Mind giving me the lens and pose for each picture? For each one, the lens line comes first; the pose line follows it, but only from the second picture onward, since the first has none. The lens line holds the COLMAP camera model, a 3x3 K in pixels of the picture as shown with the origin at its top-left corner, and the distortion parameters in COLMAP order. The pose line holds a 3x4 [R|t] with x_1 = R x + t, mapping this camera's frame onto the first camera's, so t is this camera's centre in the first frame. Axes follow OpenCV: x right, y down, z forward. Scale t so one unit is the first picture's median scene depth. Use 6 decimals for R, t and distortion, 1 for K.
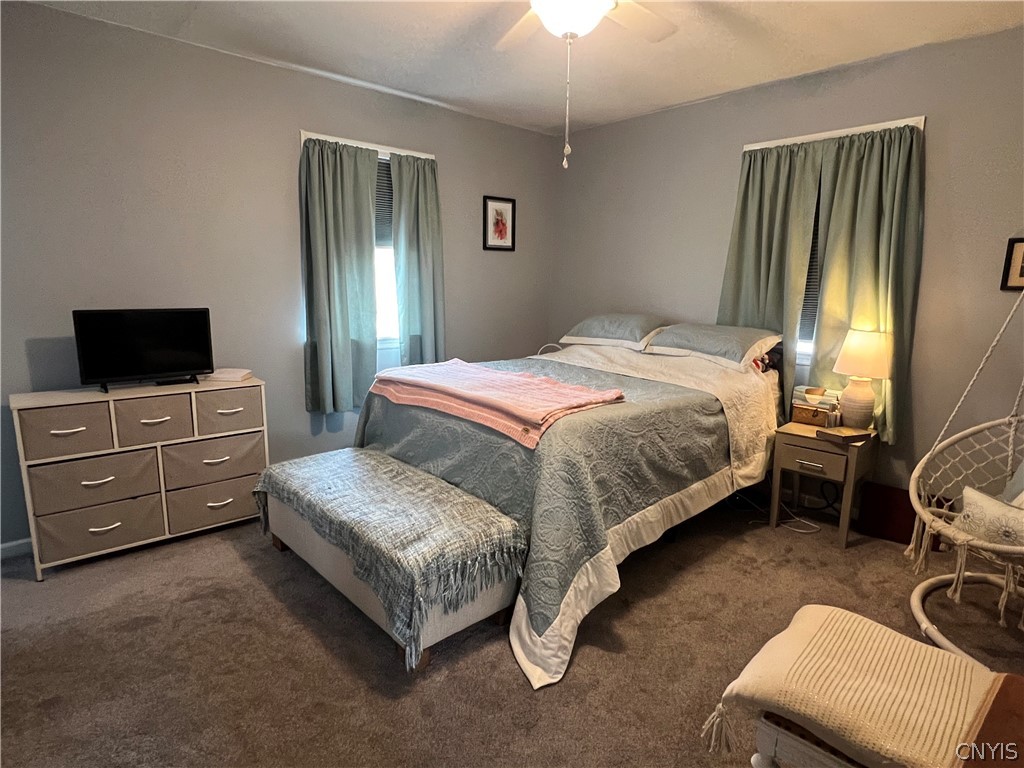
lens RADIAL K [[567.0, 0, 511.3], [0, 567.0, 382.4], [0, 0, 1]] dist [-0.003891, -0.002081]
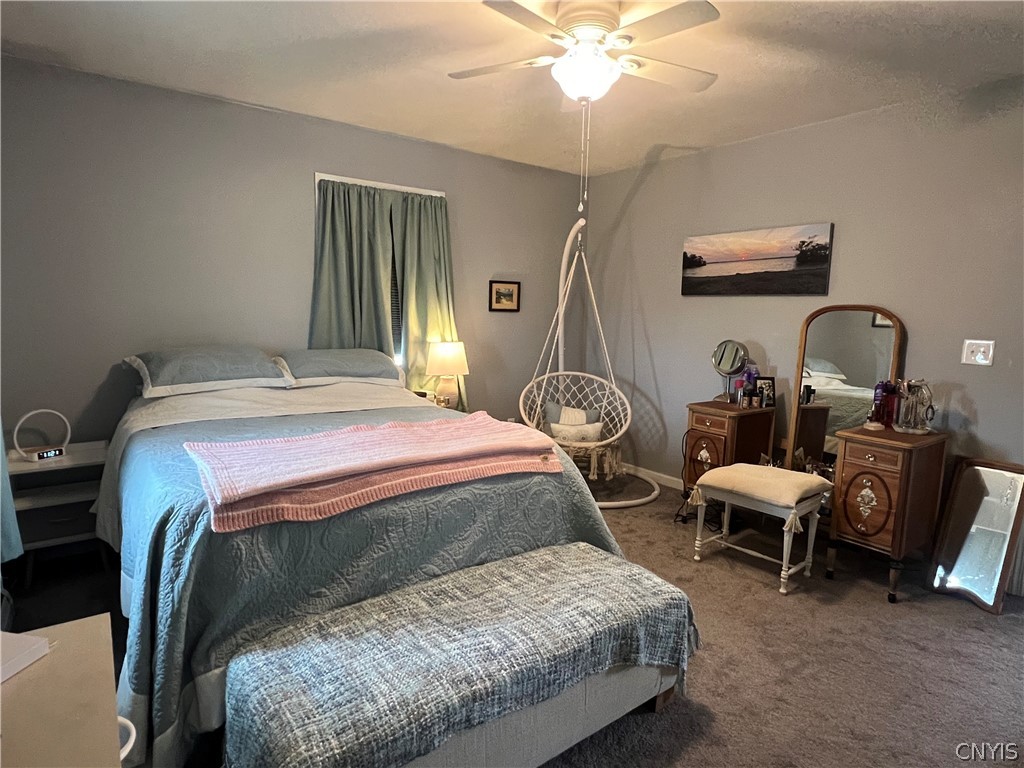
lens RADIAL K [[567.0, 0, 510.1], [0, 567.0, 383.1], [0, 0, 1]] dist [-0.003891, -0.002081]
pose [[0.100239, -0.138699, 0.985249, -0.752155], [0.165719, 0.978732, 0.120921, -0.140513], [-0.981066, 0.151153, 0.121092, 0.731626]]
